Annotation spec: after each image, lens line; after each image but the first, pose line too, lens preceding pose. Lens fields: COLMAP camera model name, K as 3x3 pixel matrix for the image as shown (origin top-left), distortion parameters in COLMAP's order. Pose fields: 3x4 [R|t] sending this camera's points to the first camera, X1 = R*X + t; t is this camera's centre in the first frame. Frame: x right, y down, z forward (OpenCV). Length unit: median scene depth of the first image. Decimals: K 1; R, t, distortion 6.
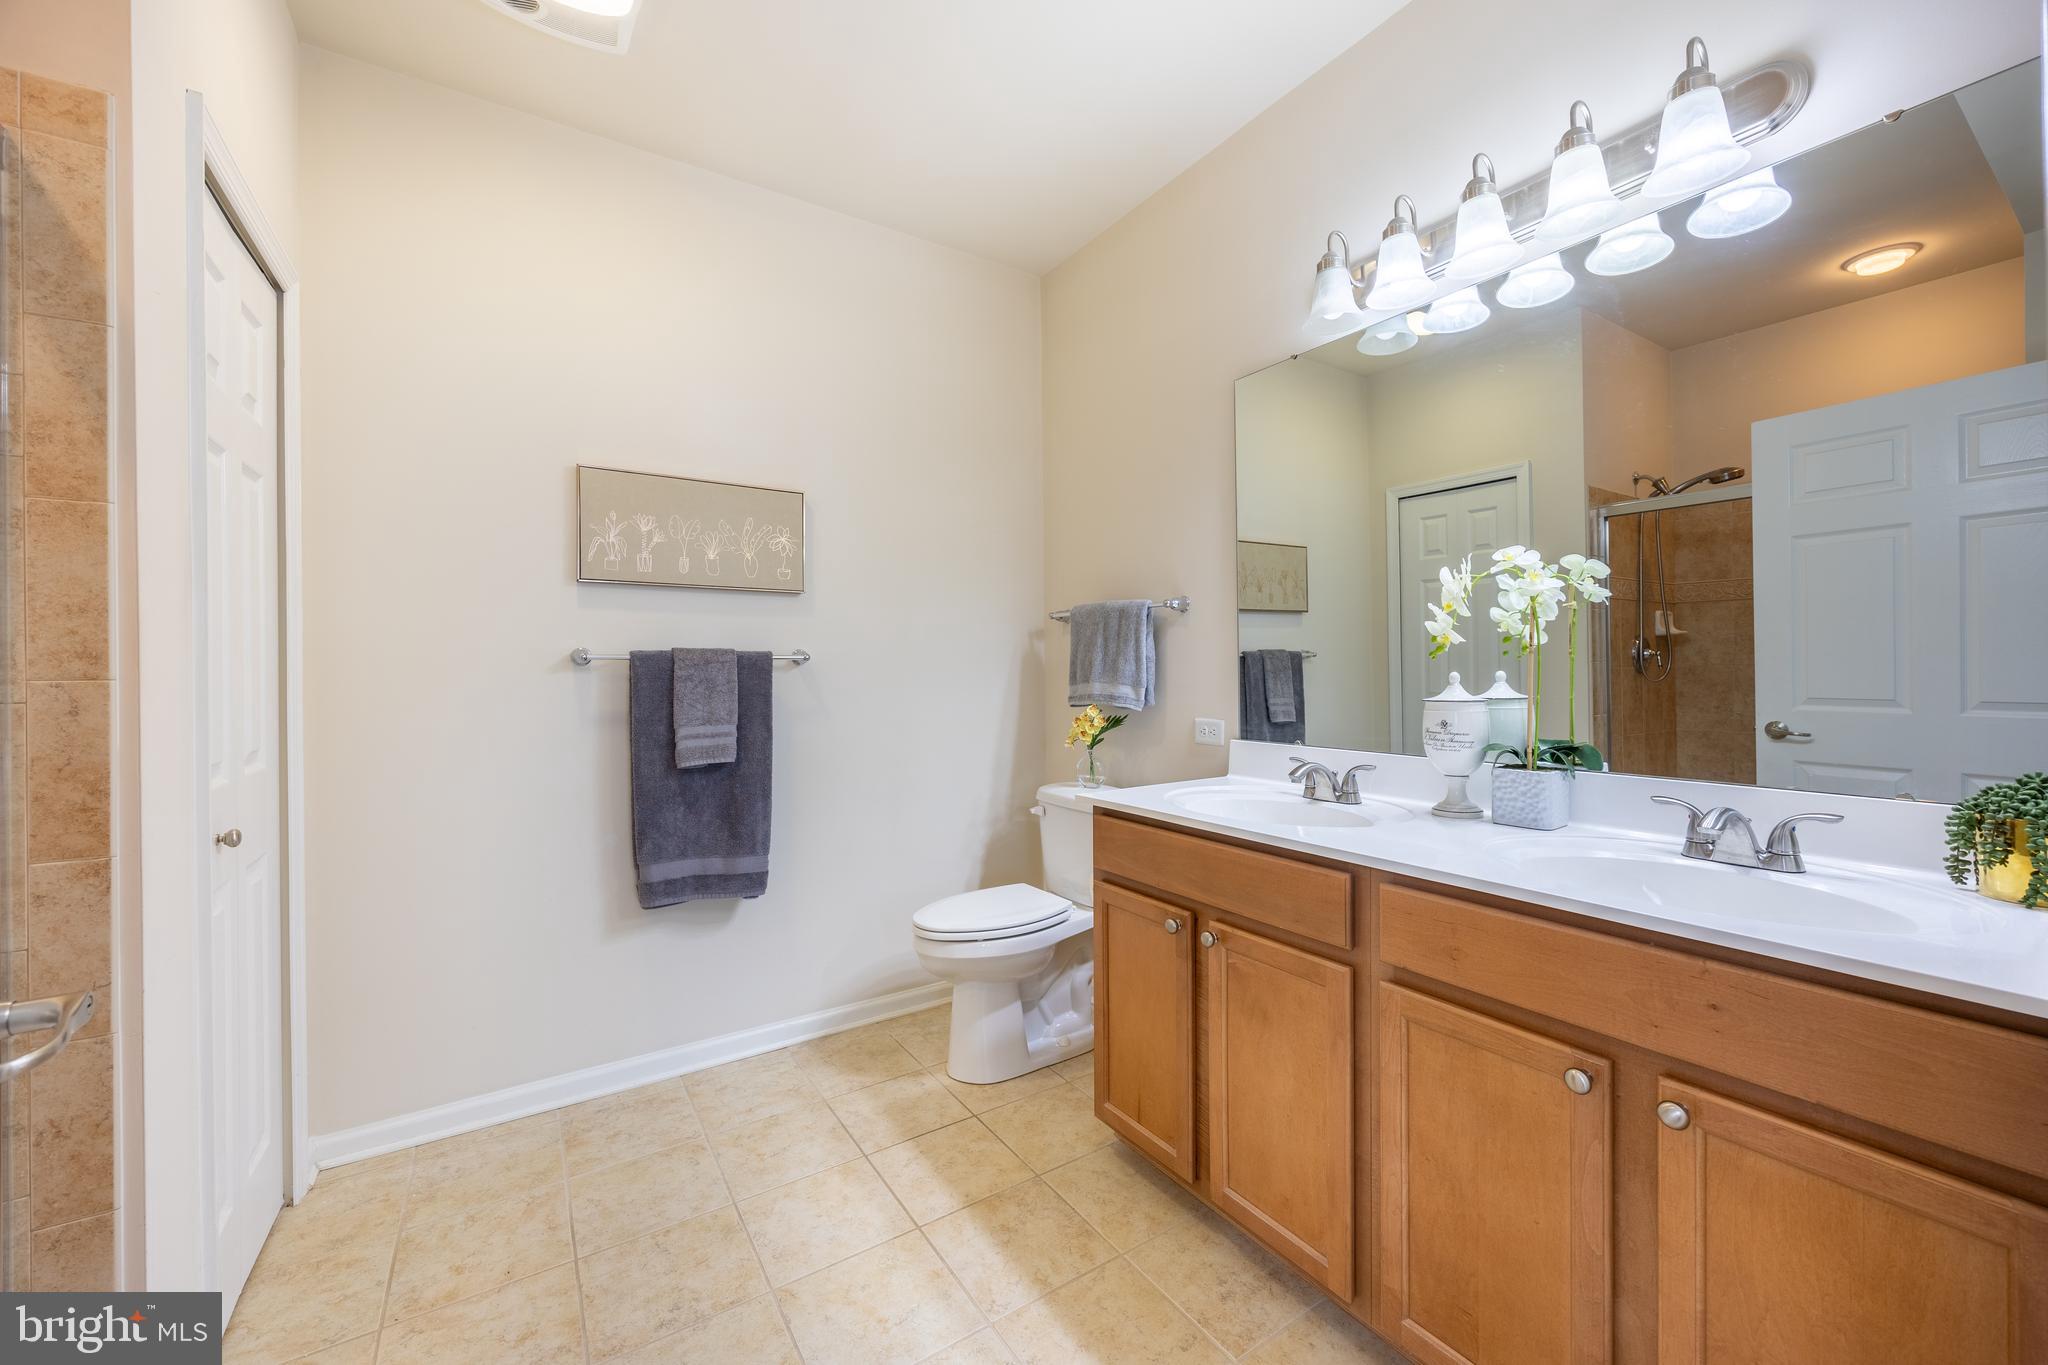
lens RADIAL K [[800.1, 0, 1026.4], [0, 800.1, 671.7], [0, 0, 1]] dist [0.000703, -0.000378]
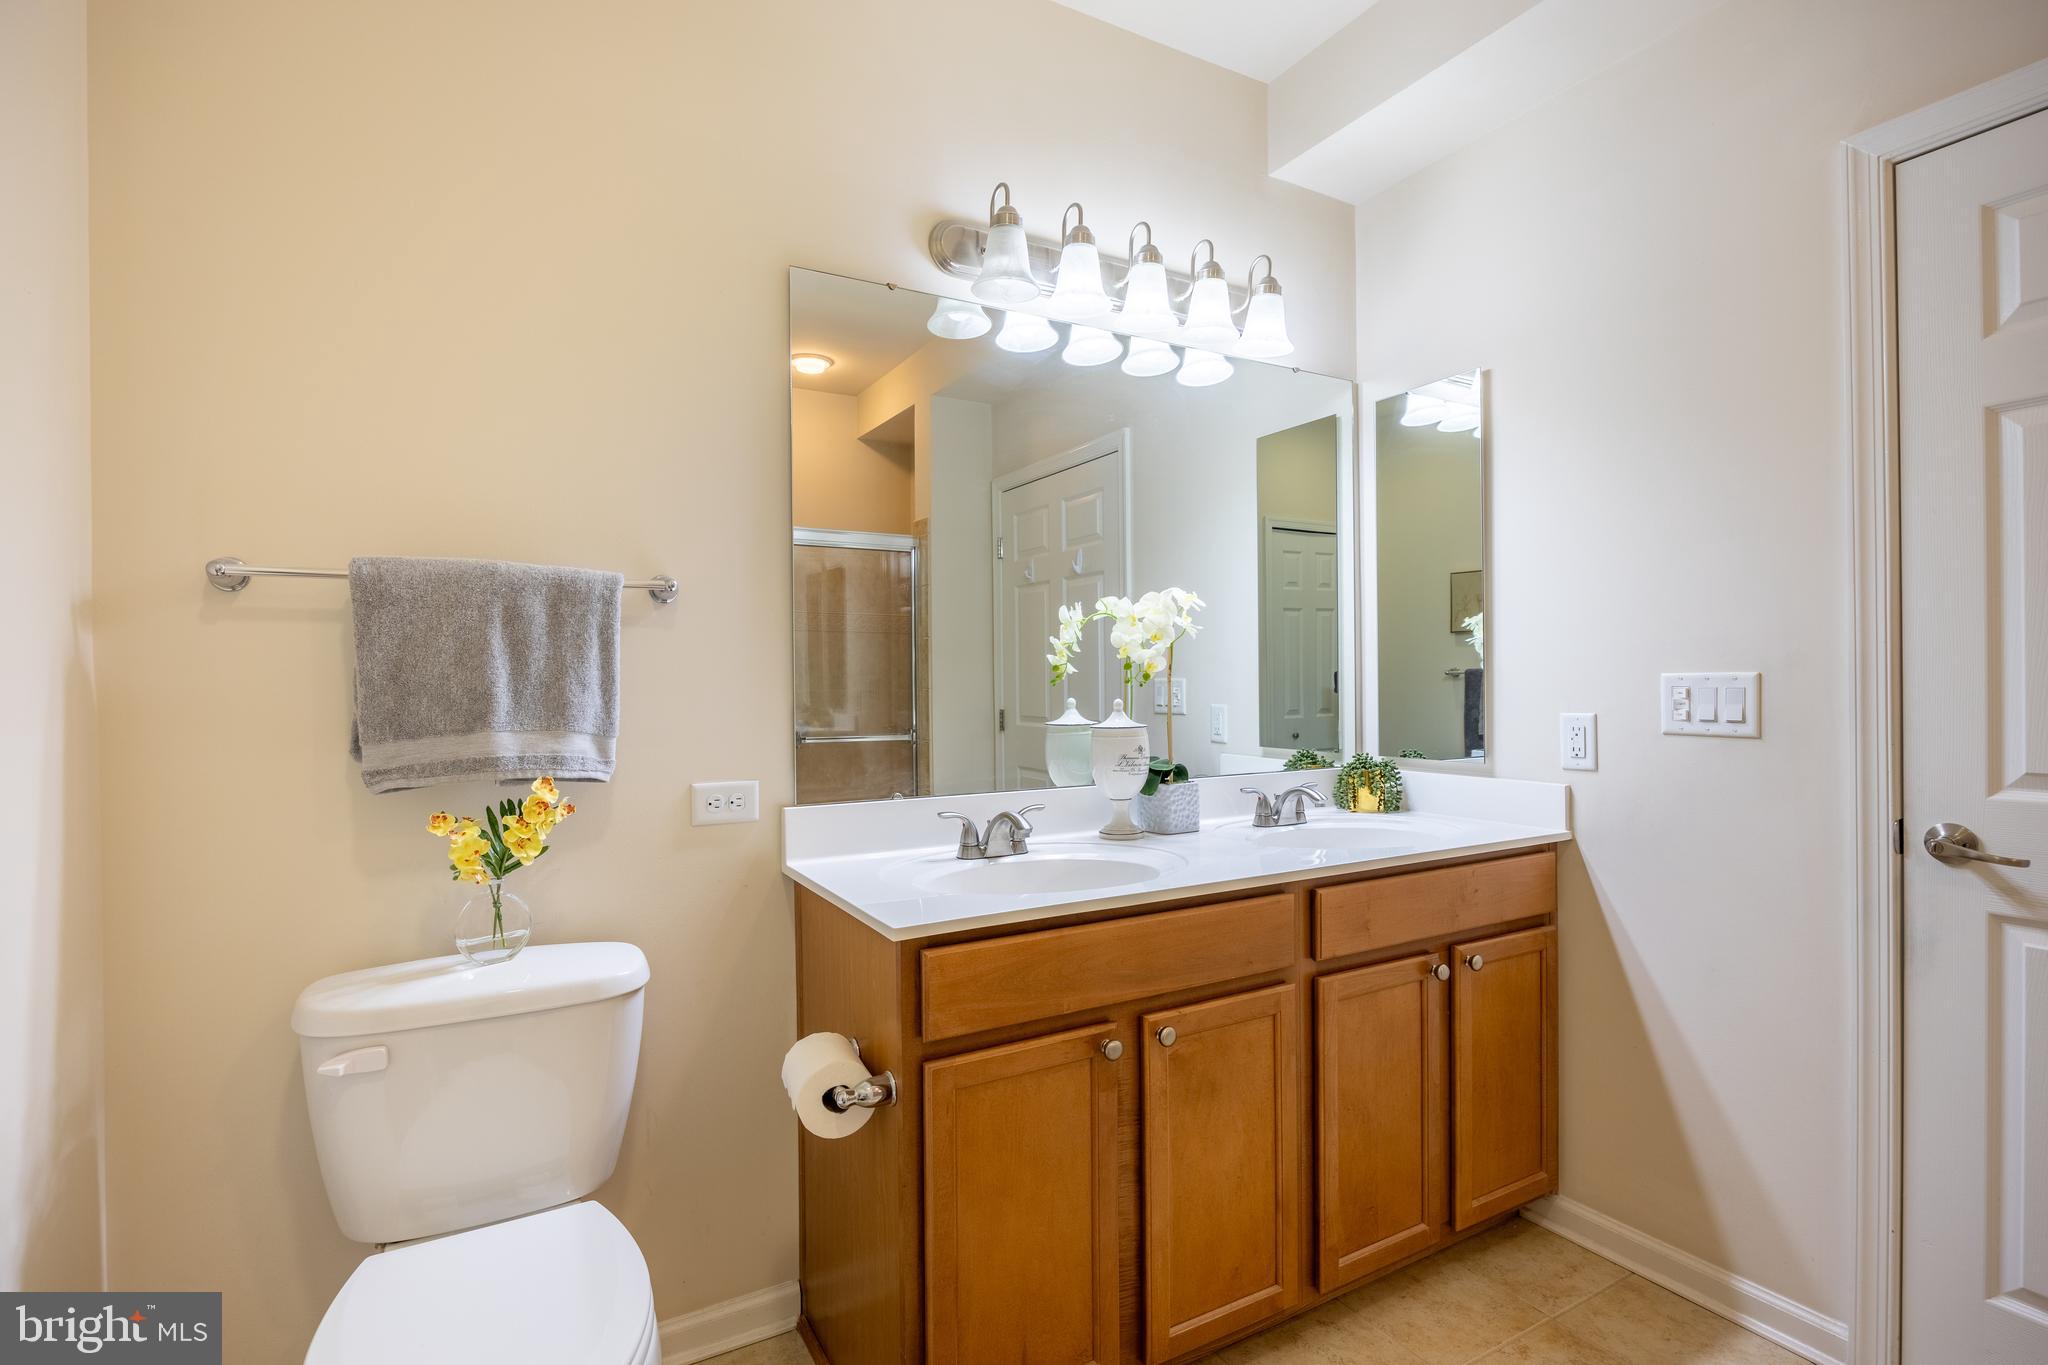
lens RADIAL K [[992.1, 0, 1026.3], [0, 992.1, 684.2], [0, 0, 1]] dist [-0.005199, -0.000365]
pose [[0.056370, 0.007223, 0.998384, -0.704248], [0.011676, 0.999901, -0.007893, -0.010163], [-0.998342, 0.012102, 0.056280, 0.981388]]
